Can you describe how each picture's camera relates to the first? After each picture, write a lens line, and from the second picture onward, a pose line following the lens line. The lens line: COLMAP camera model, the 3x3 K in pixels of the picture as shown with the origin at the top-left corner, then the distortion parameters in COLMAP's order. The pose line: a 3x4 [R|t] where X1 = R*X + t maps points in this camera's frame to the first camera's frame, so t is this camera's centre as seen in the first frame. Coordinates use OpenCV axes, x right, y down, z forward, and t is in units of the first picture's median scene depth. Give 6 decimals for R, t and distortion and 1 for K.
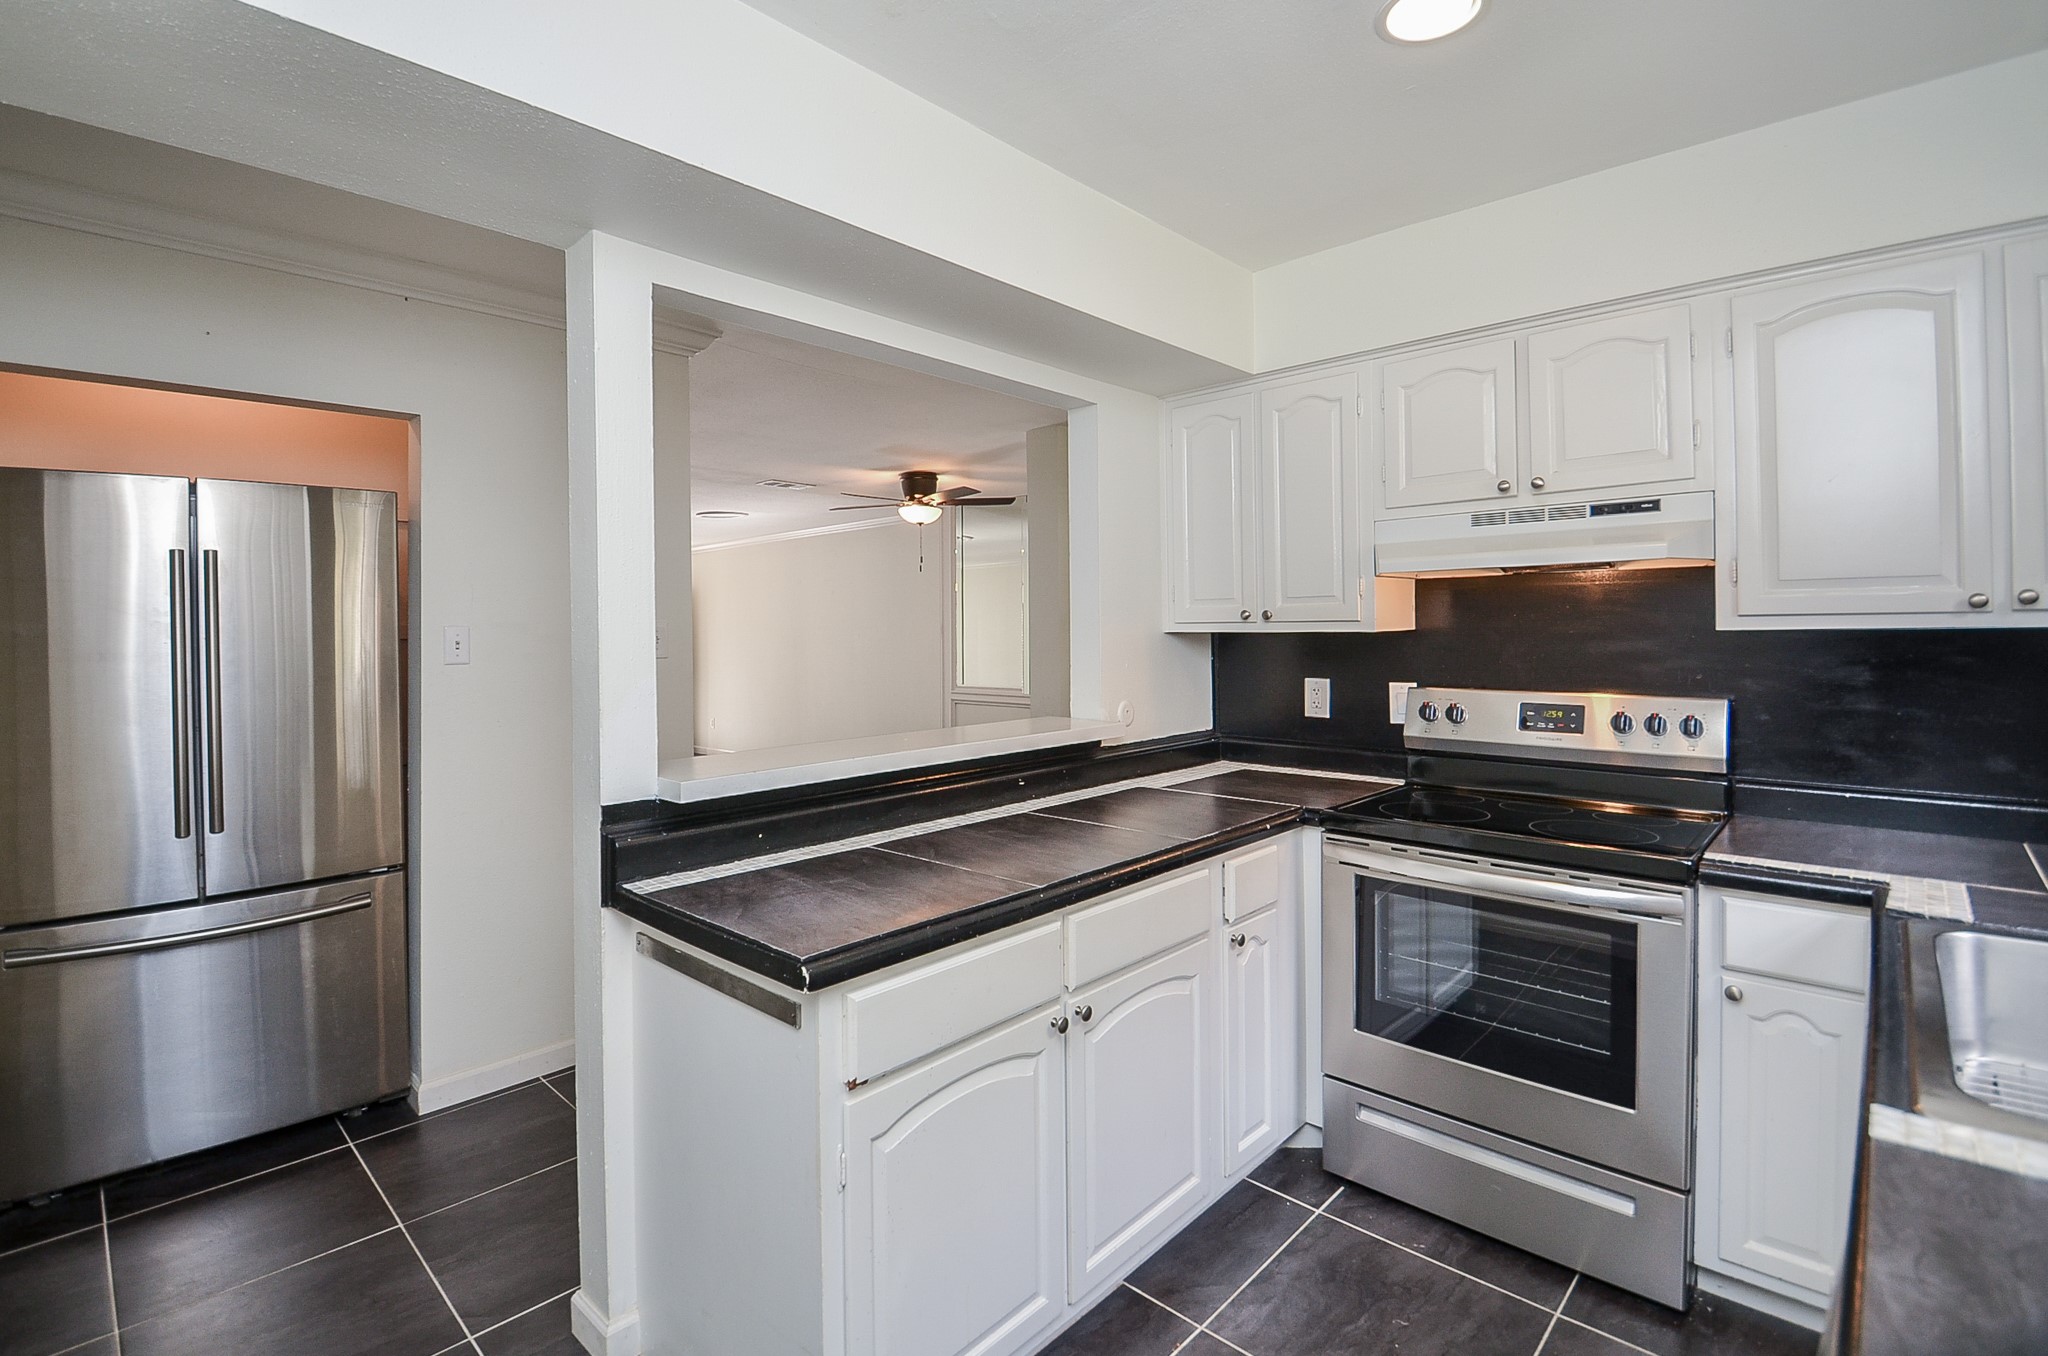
lens RADIAL K [[935.2, 0, 1000.5], [0, 935.2, 635.9], [0, 0, 1]] dist [0.021105, -0.020184]
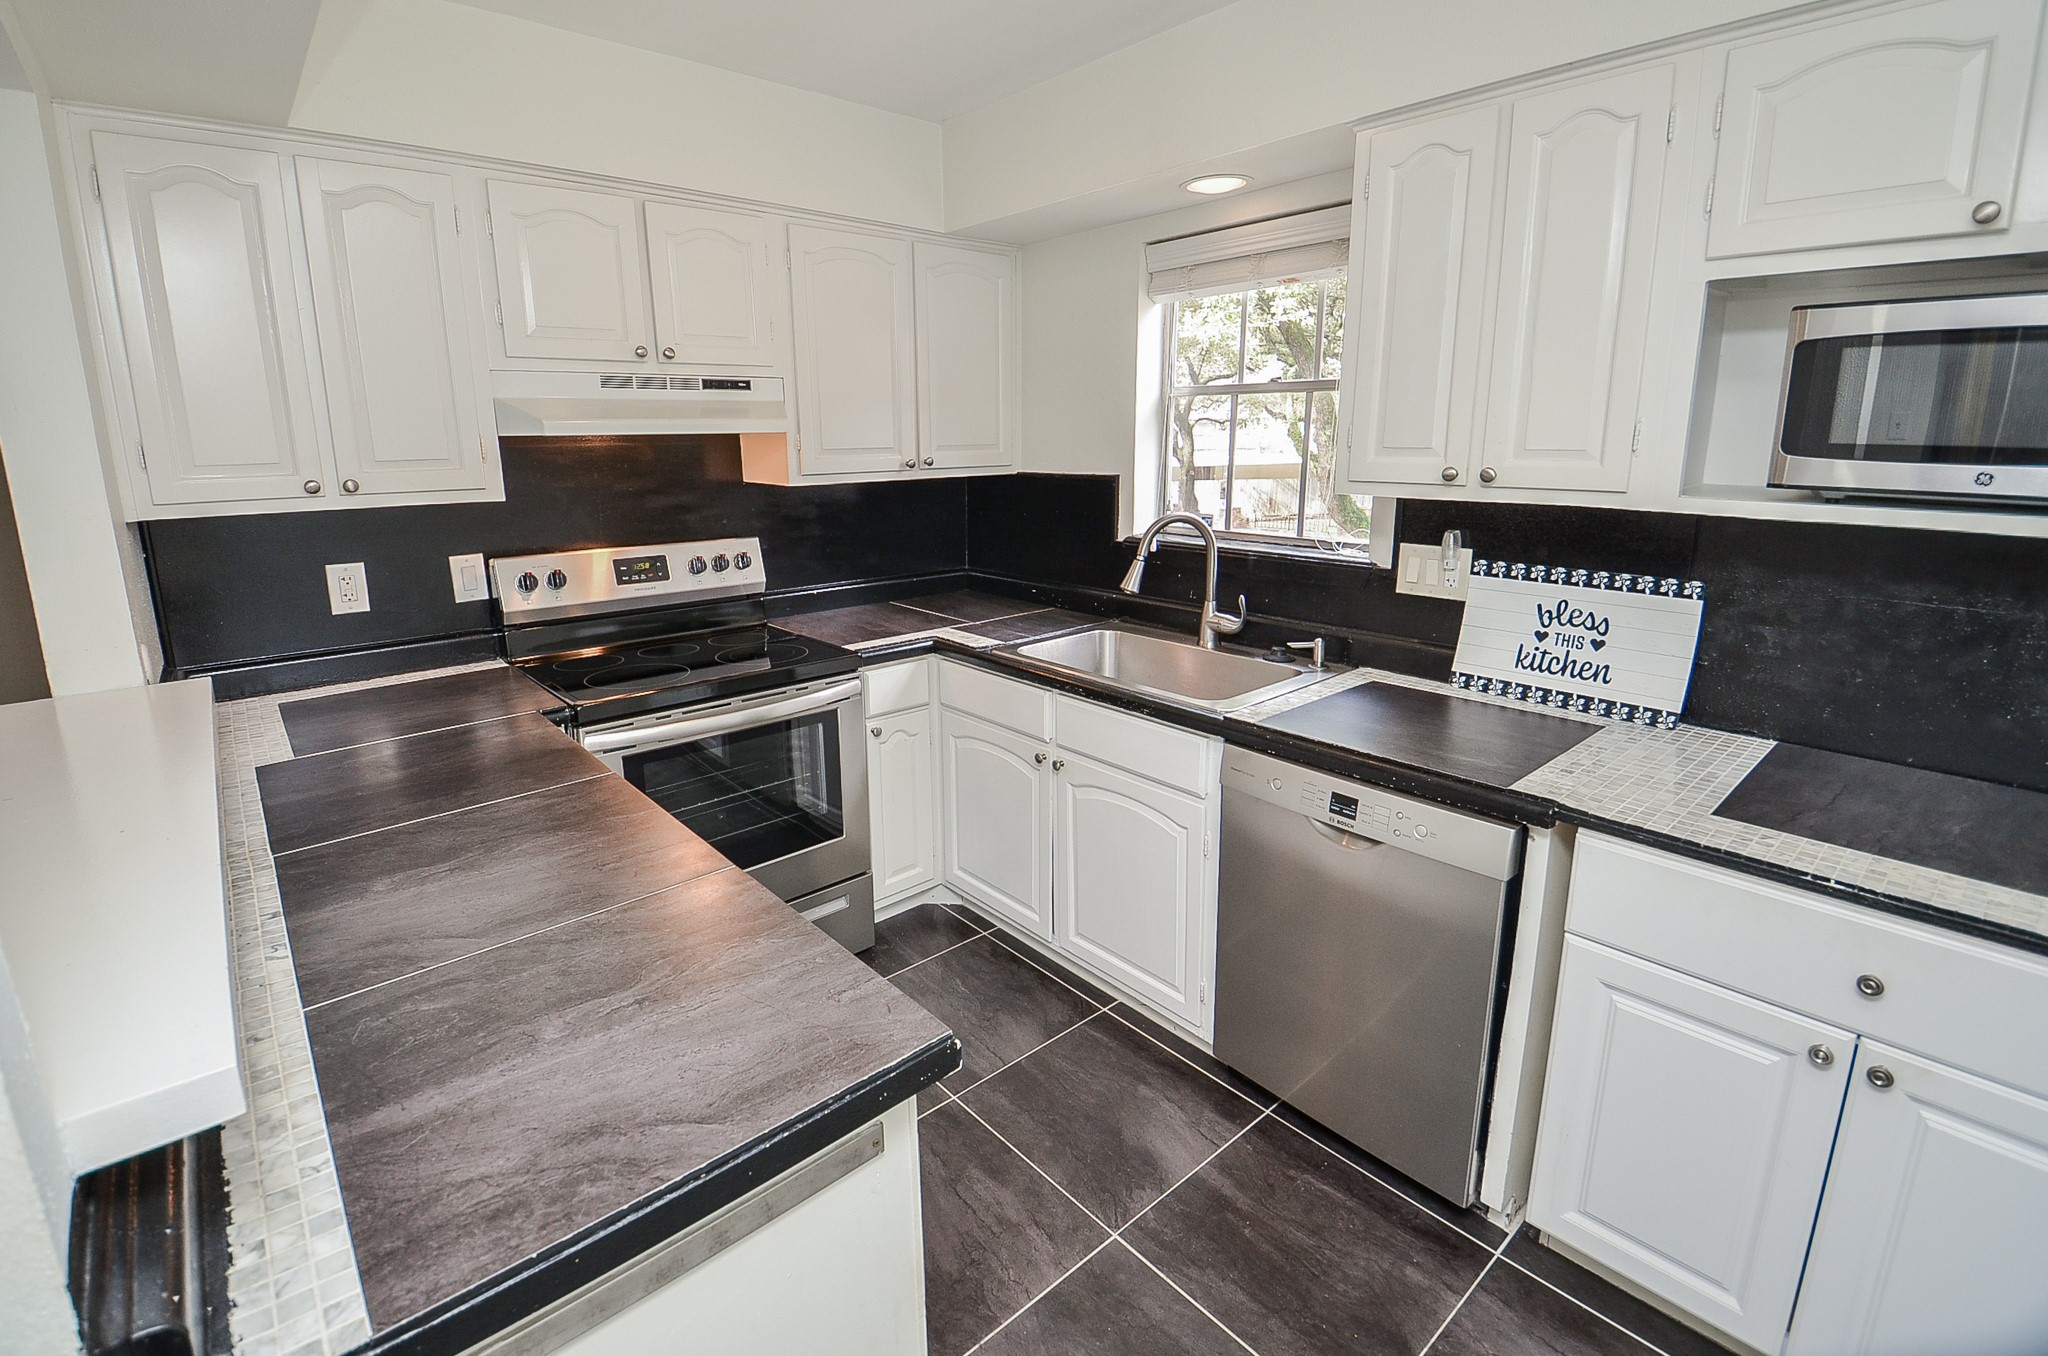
lens RADIAL K [[935.2, 0, 1000.5], [0, 935.2, 635.9], [0, 0, 1]] dist [0.021105, -0.020184]
pose [[0.087403, -0.205223, 0.974805, -0.492902], [0.020568, 0.978713, 0.204201, -0.056187], [-0.995961, 0.002202, 0.089763, 0.514221]]
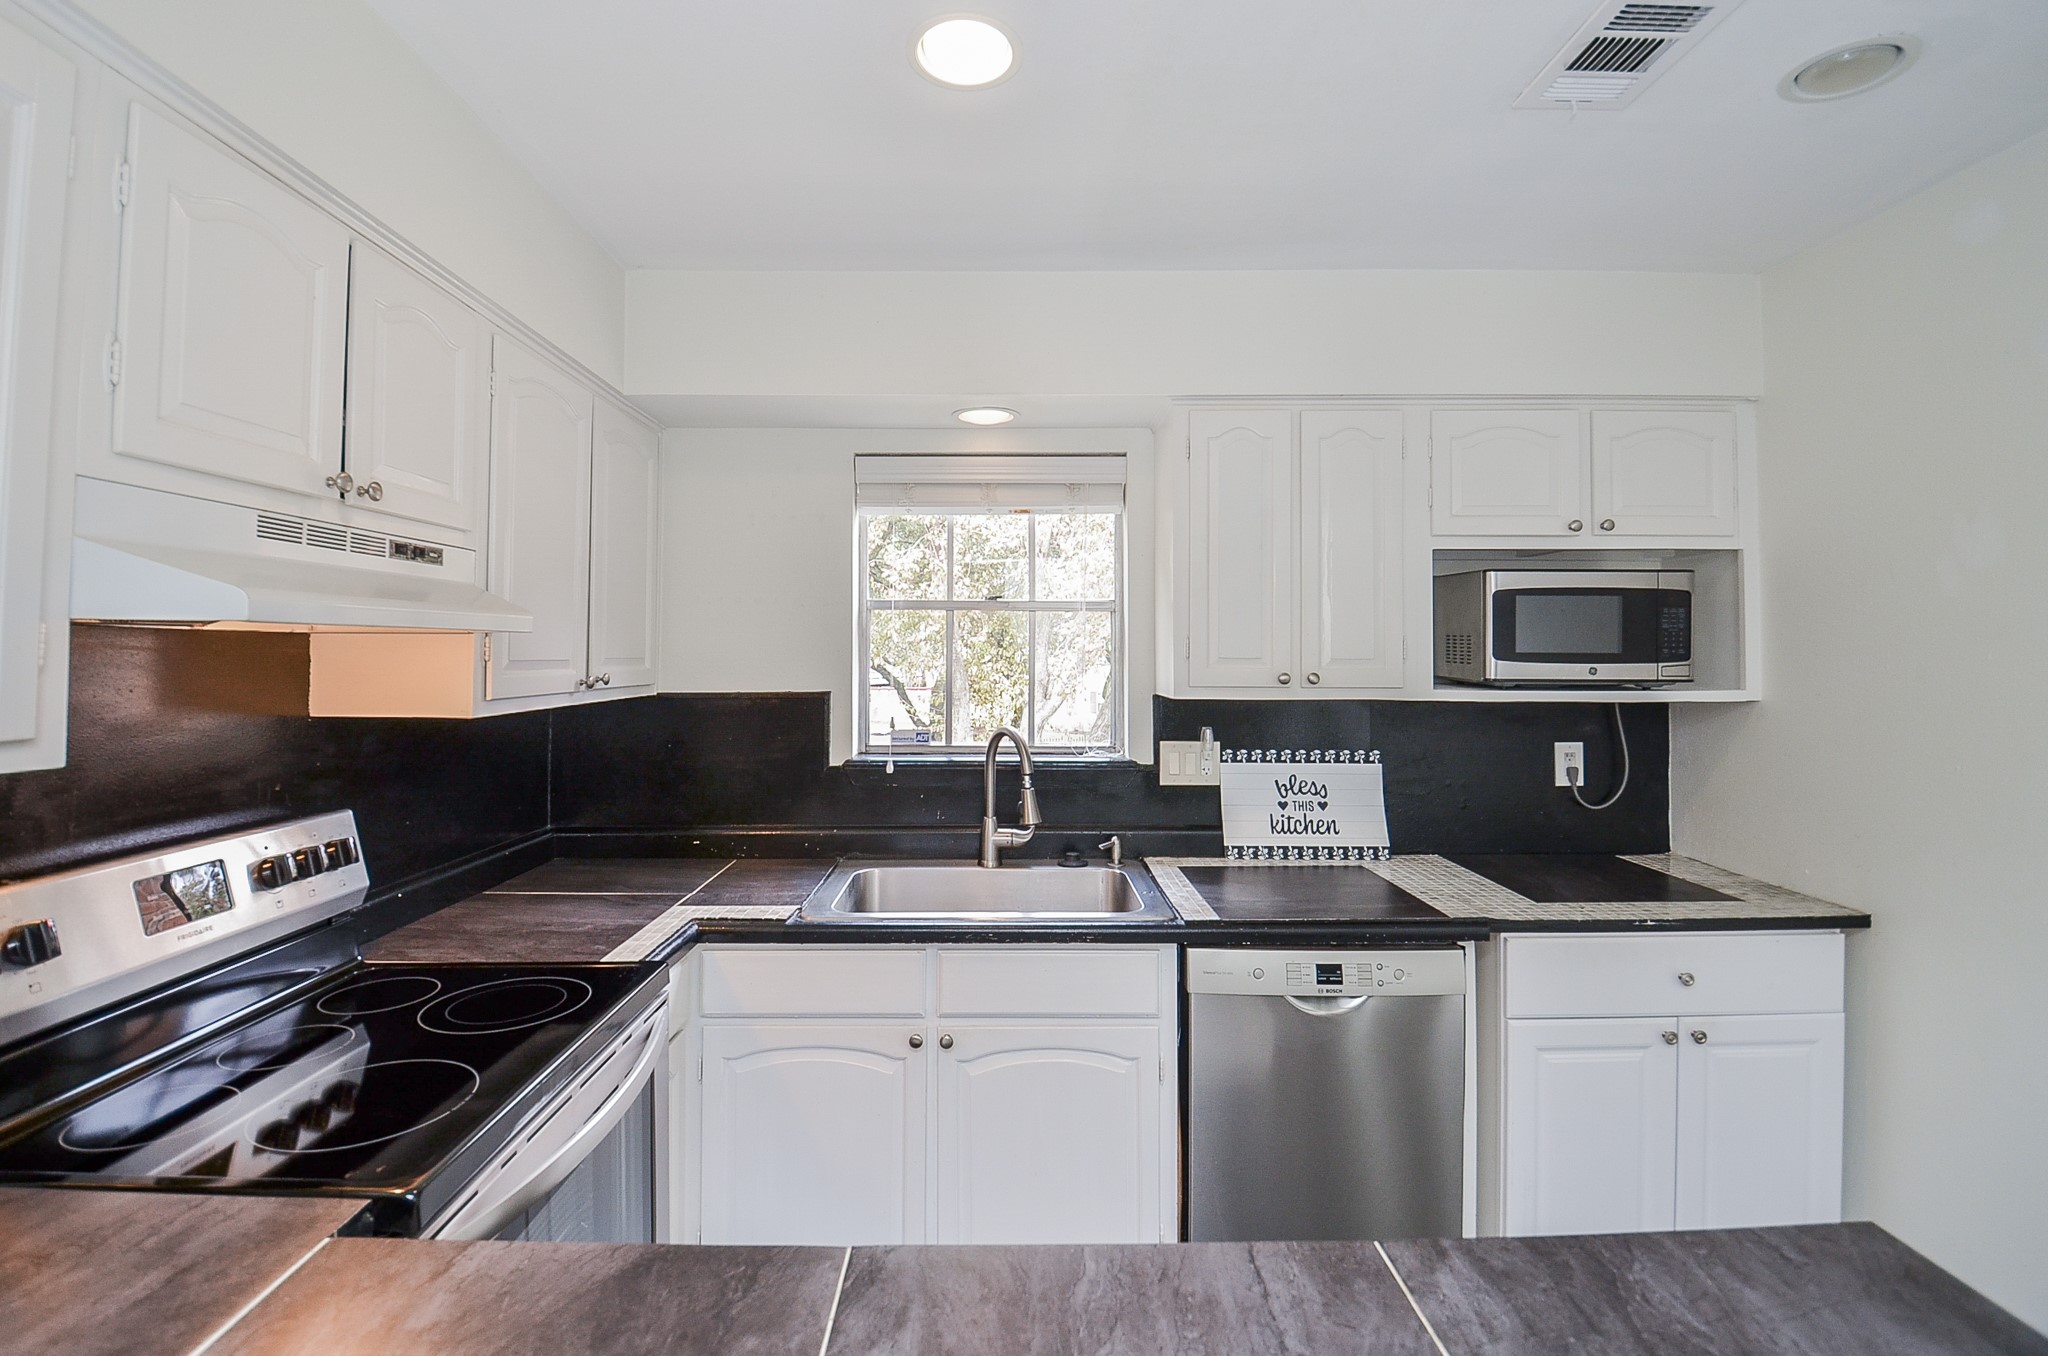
lens RADIAL K [[935.2, 0, 1000.5], [0, 935.2, 635.9], [0, 0, 1]] dist [0.021105, -0.020184]
pose [[-0.703762, 0.026073, 0.709957, -0.146524], [0.015104, 0.999650, -0.021740, -0.047173], [-0.710275, -0.004576, -0.703910, 1.111347]]
